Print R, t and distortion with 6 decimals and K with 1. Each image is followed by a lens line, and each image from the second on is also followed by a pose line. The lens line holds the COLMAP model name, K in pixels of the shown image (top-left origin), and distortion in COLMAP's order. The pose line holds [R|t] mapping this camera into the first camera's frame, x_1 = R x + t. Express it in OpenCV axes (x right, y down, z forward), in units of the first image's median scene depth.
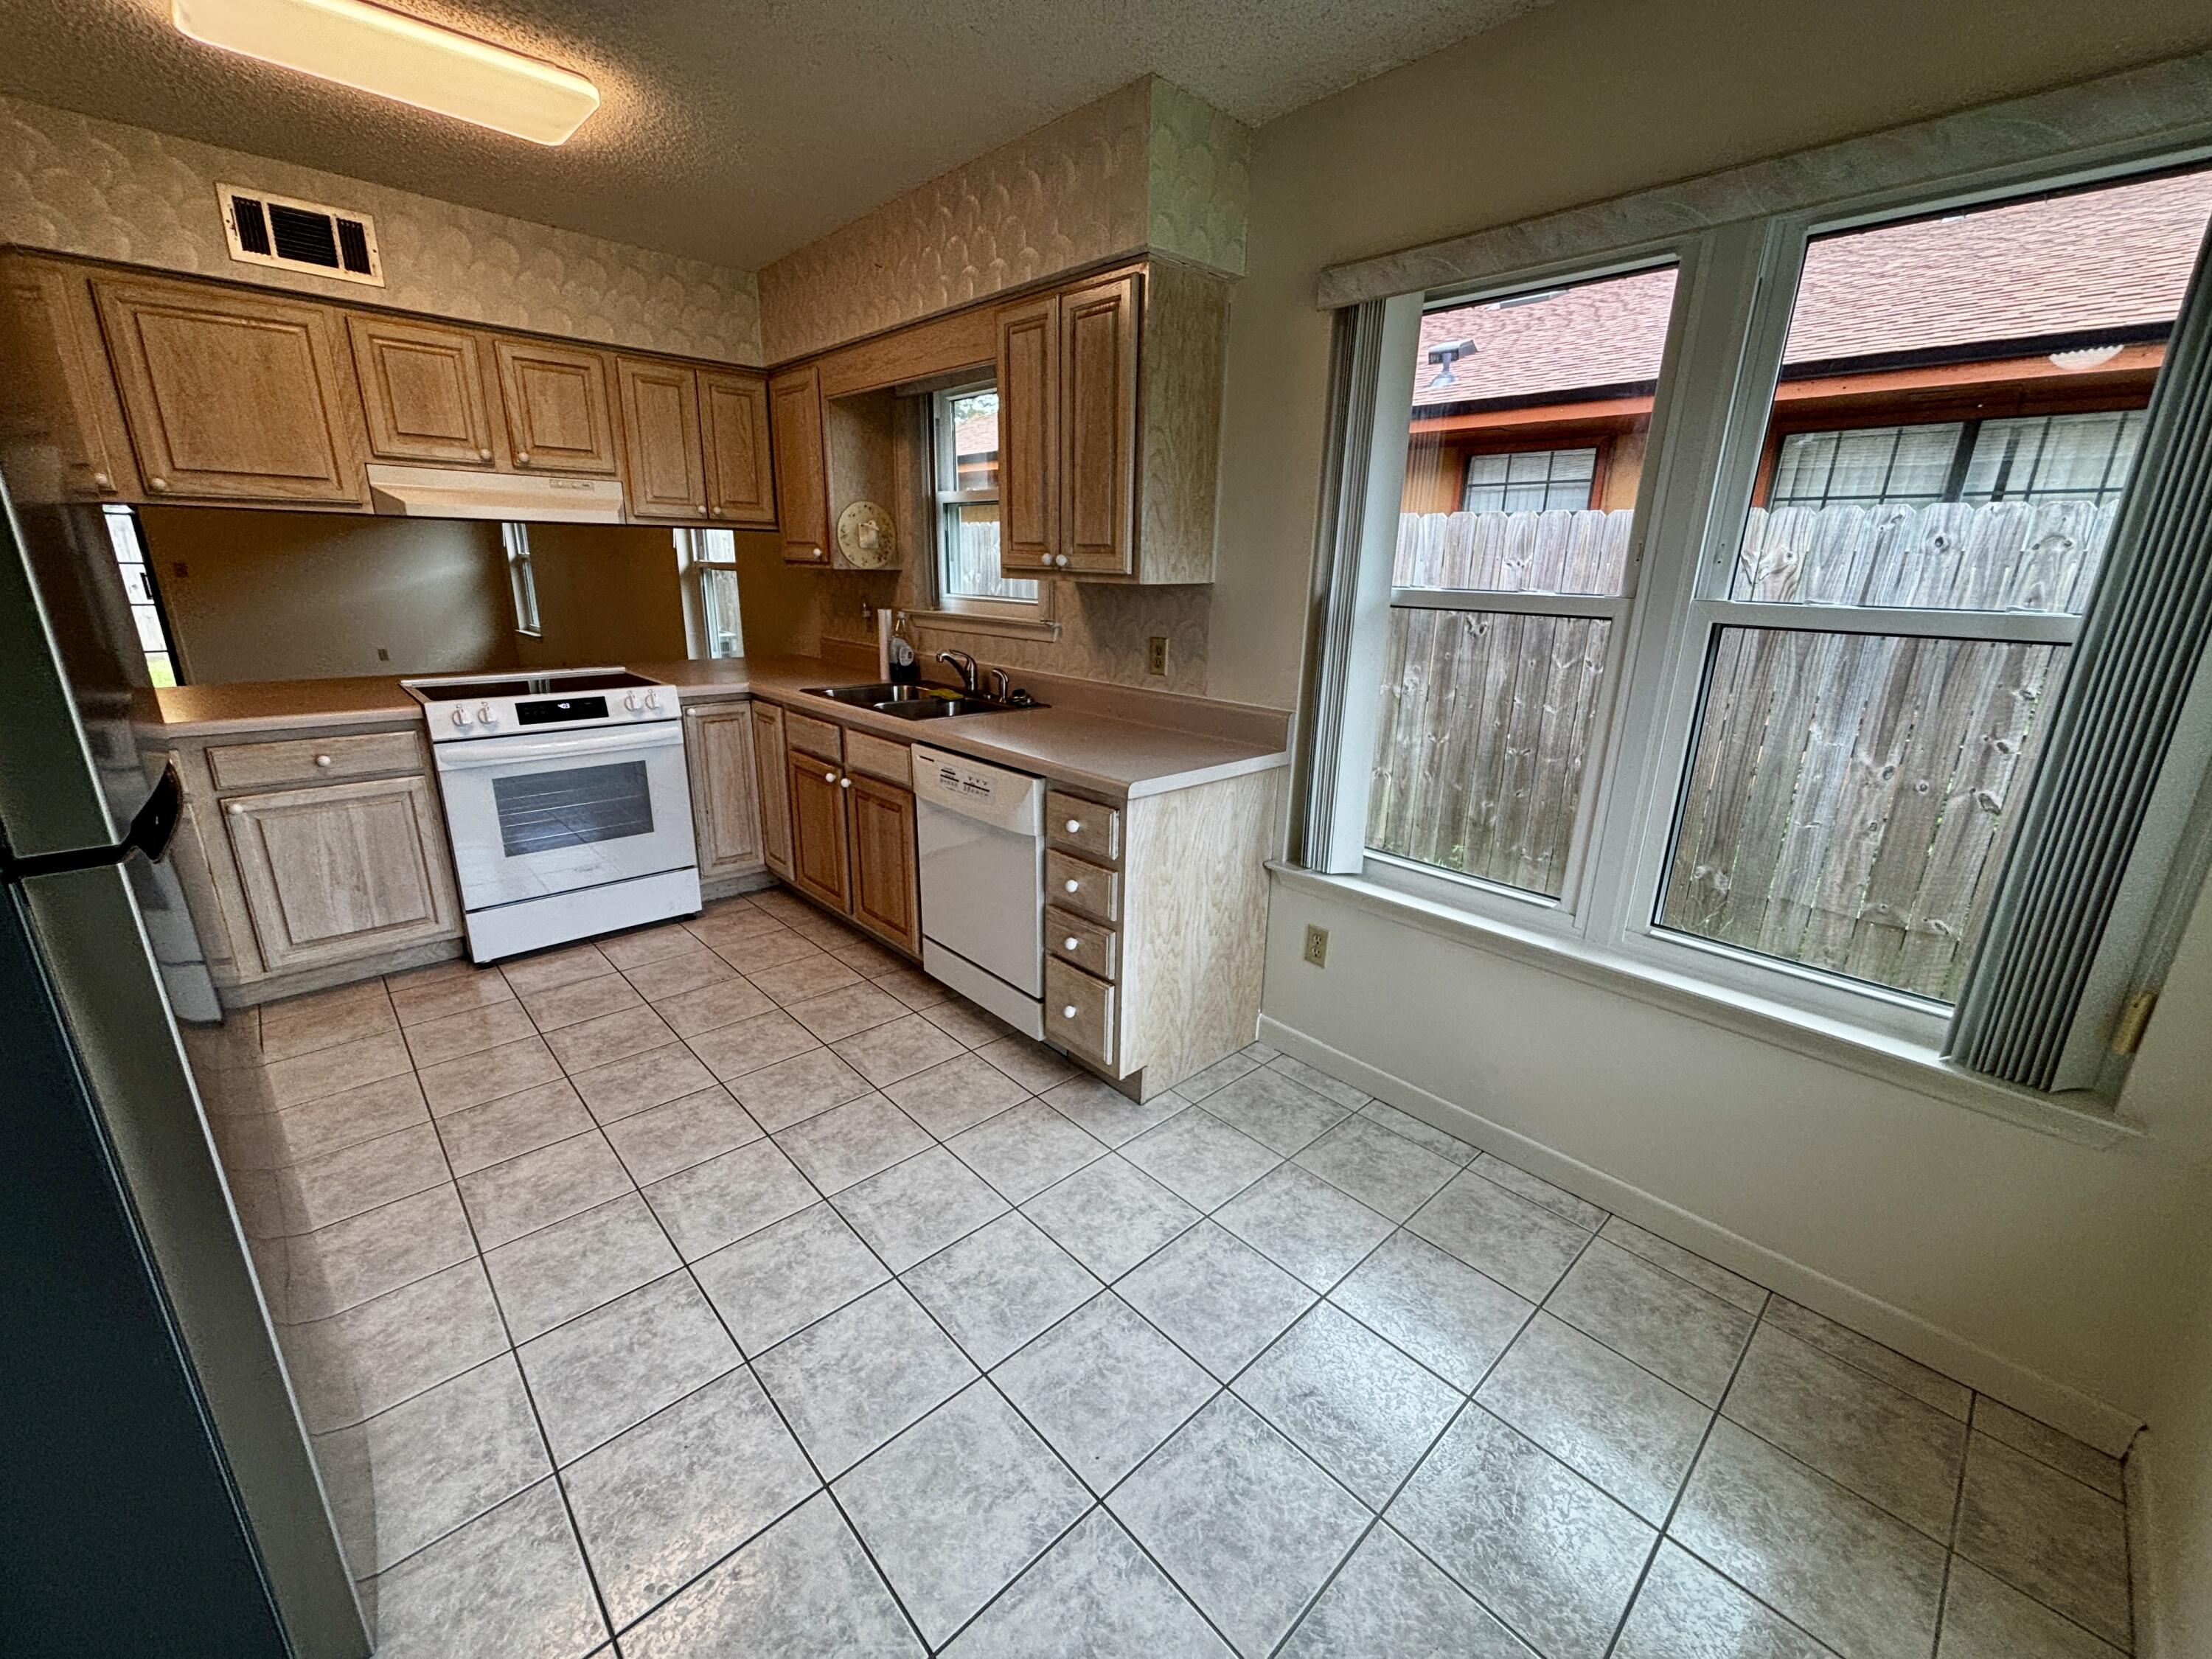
lens RADIAL K [[903.5, 0, 1107.0], [0, 903.5, 818.7], [0, 0, 1]] dist [0.014034, -0.000575]
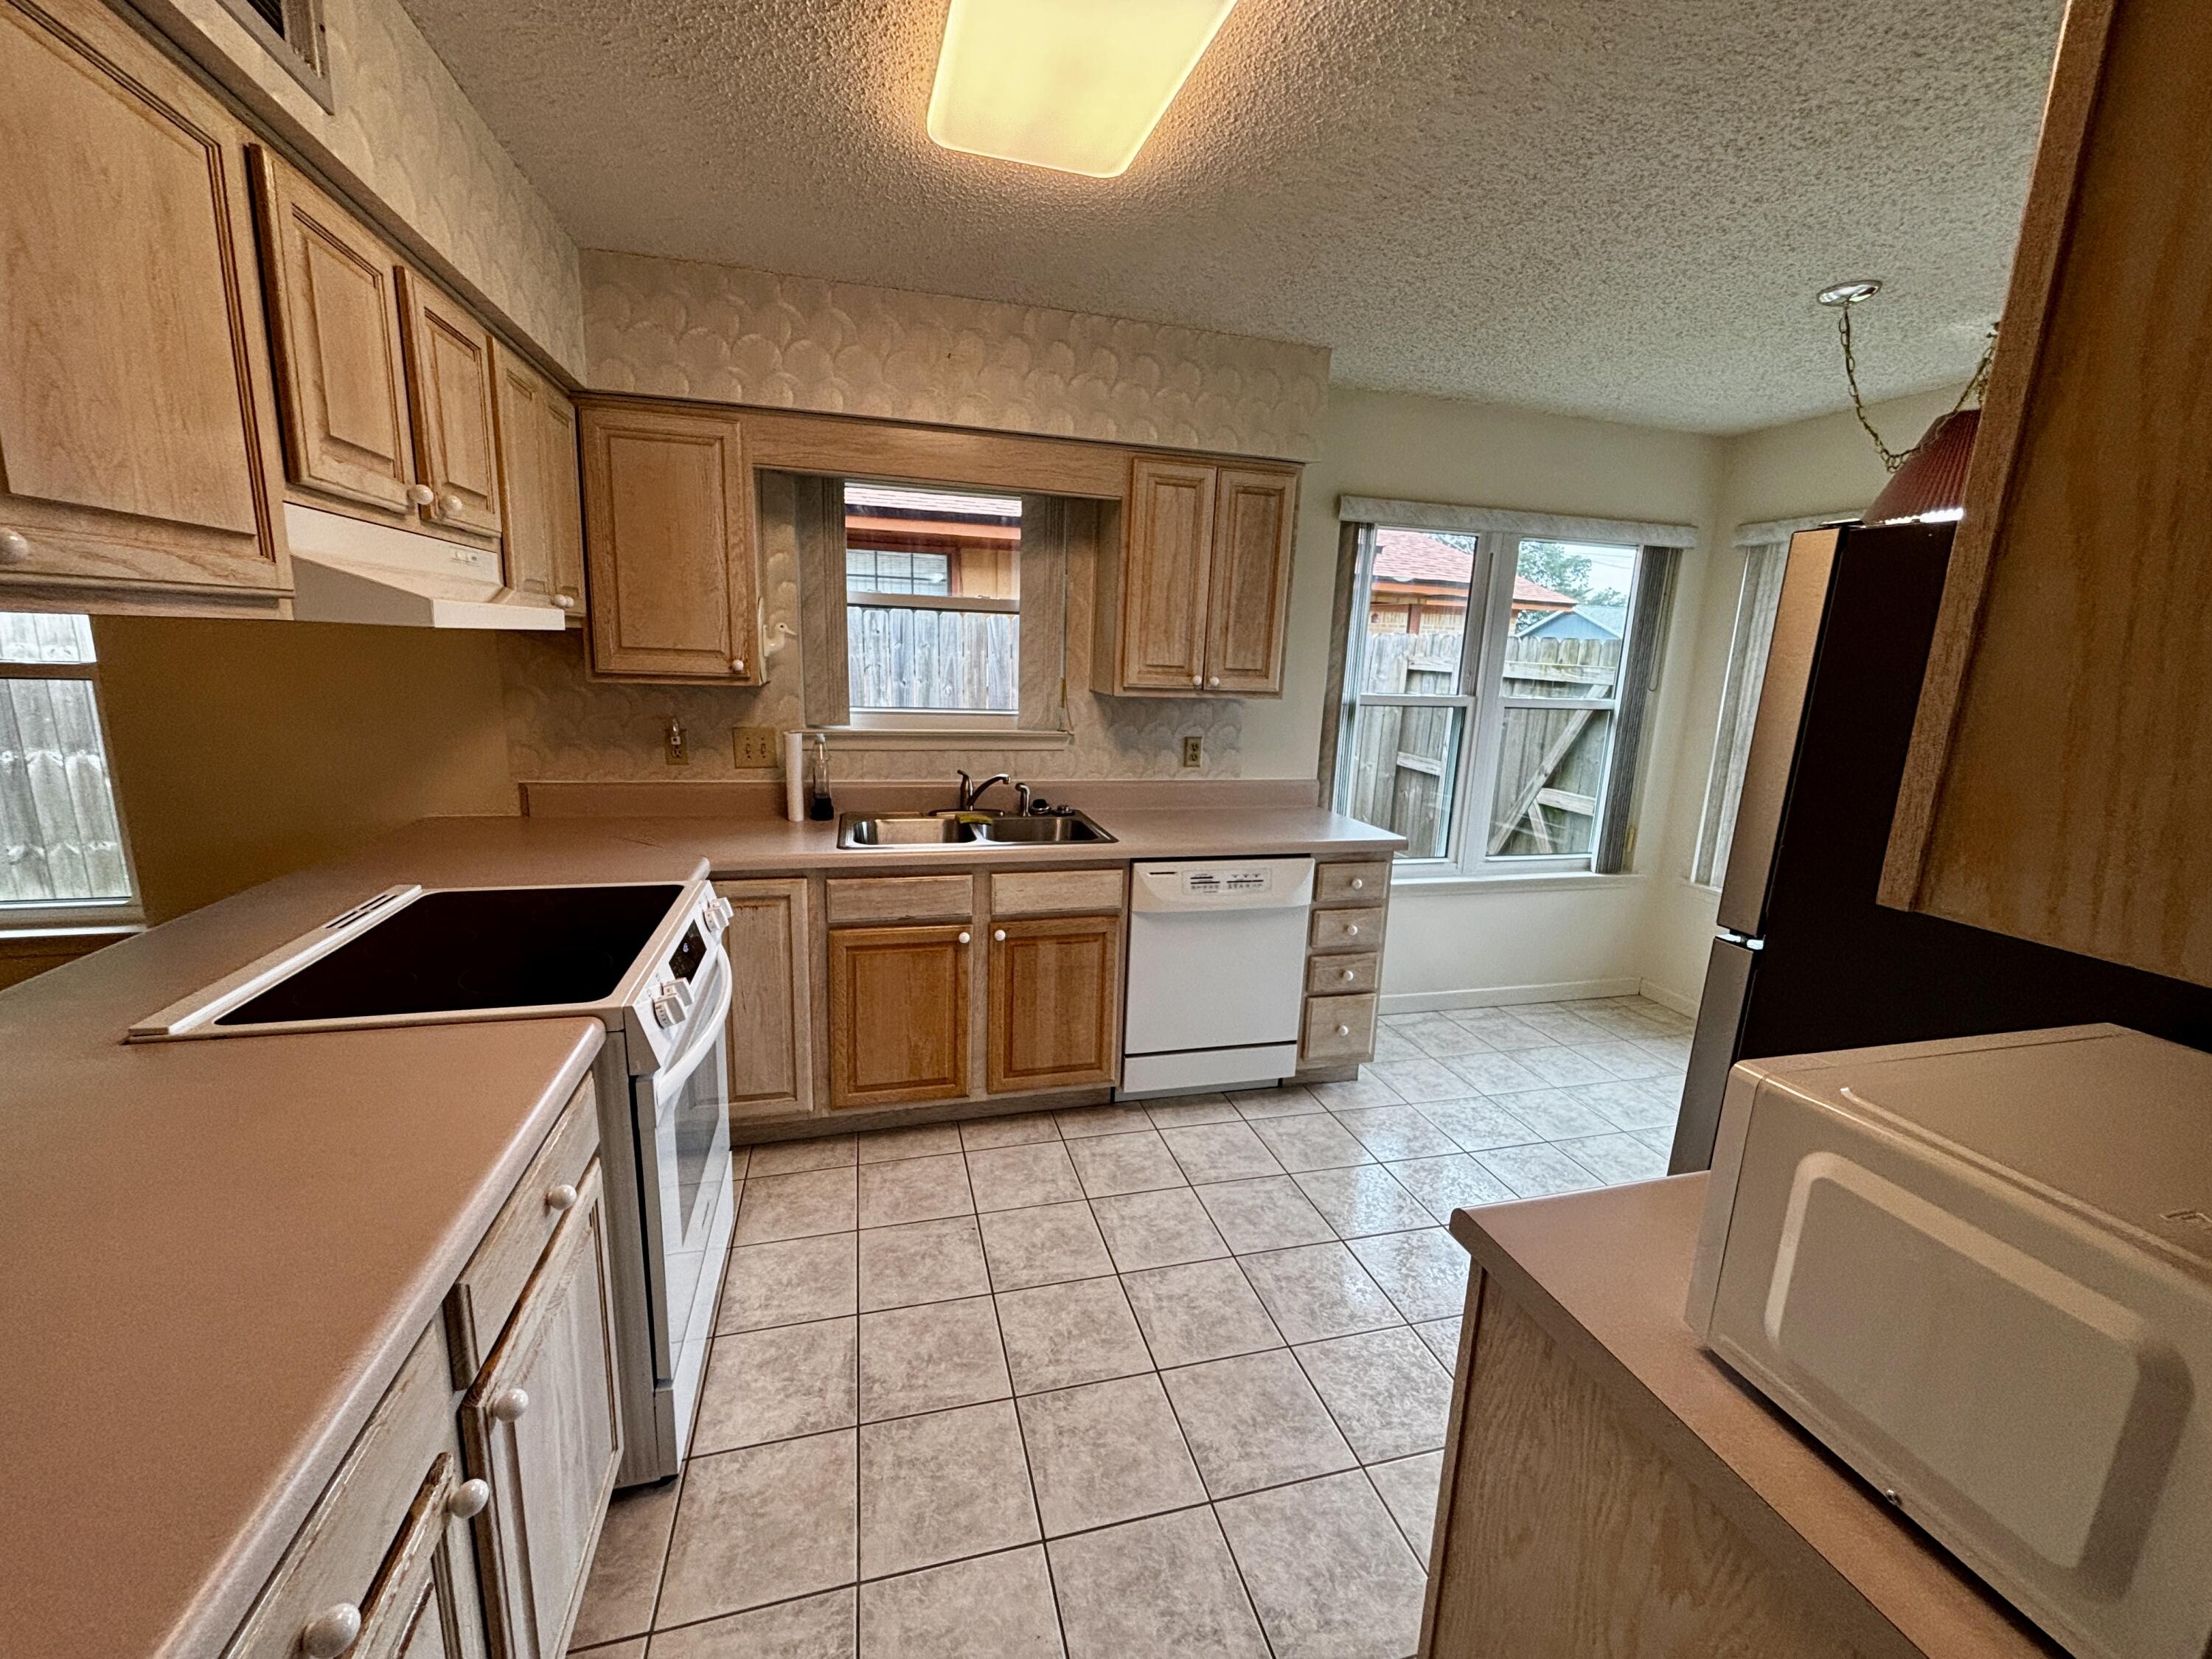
lens RADIAL K [[892.7, 0, 1102.0], [0, 892.7, 814.1], [0, 0, 1]] dist [0.010203, -0.000243]
pose [[0.467085, -0.166816, 0.868334, -1.088098], [0.216445, 0.973736, 0.070637, -0.215938], [-0.857312, 0.154953, 0.490924, 0.543815]]
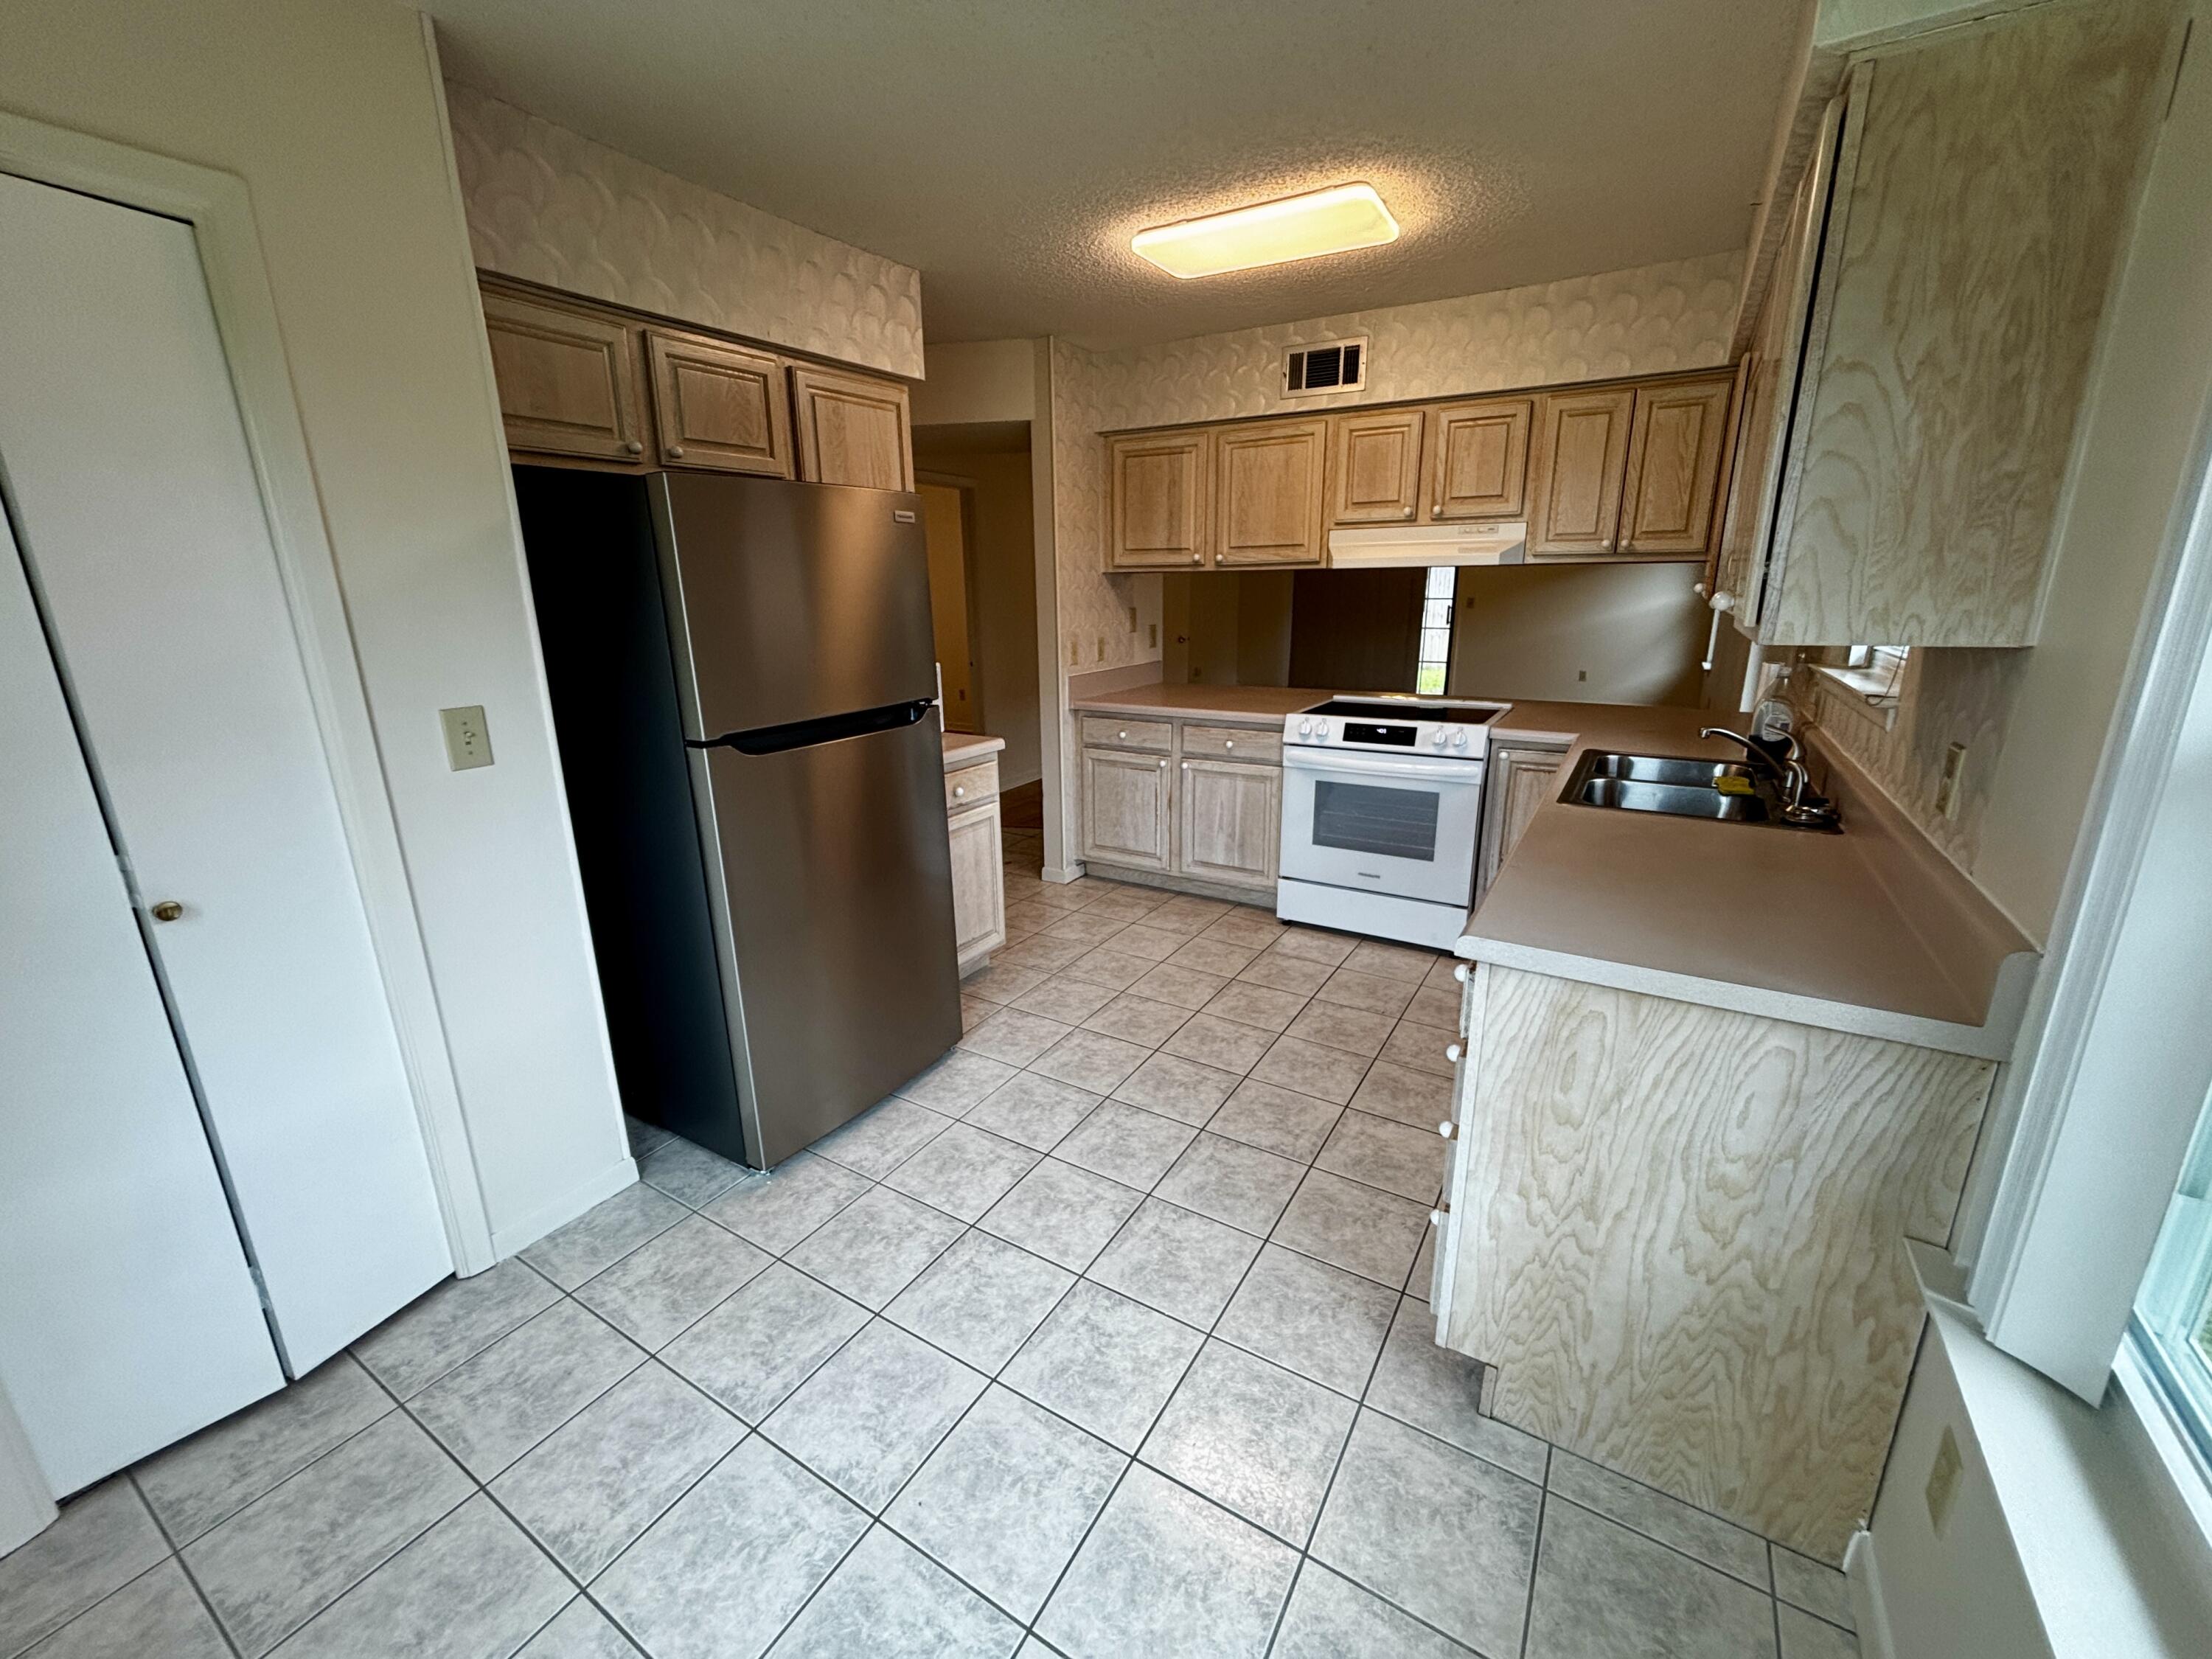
lens RADIAL K [[890.8, 0, 1099.5], [0, 890.8, 829.7], [0, 0, 1]] dist [0.003340, -0.000389]
pose [[0.263251, 0.235594, -0.935518, 0.427153], [-0.249639, 0.953330, 0.169832, -0.121895], [0.931869, 0.188833, 0.309779, 0.402939]]
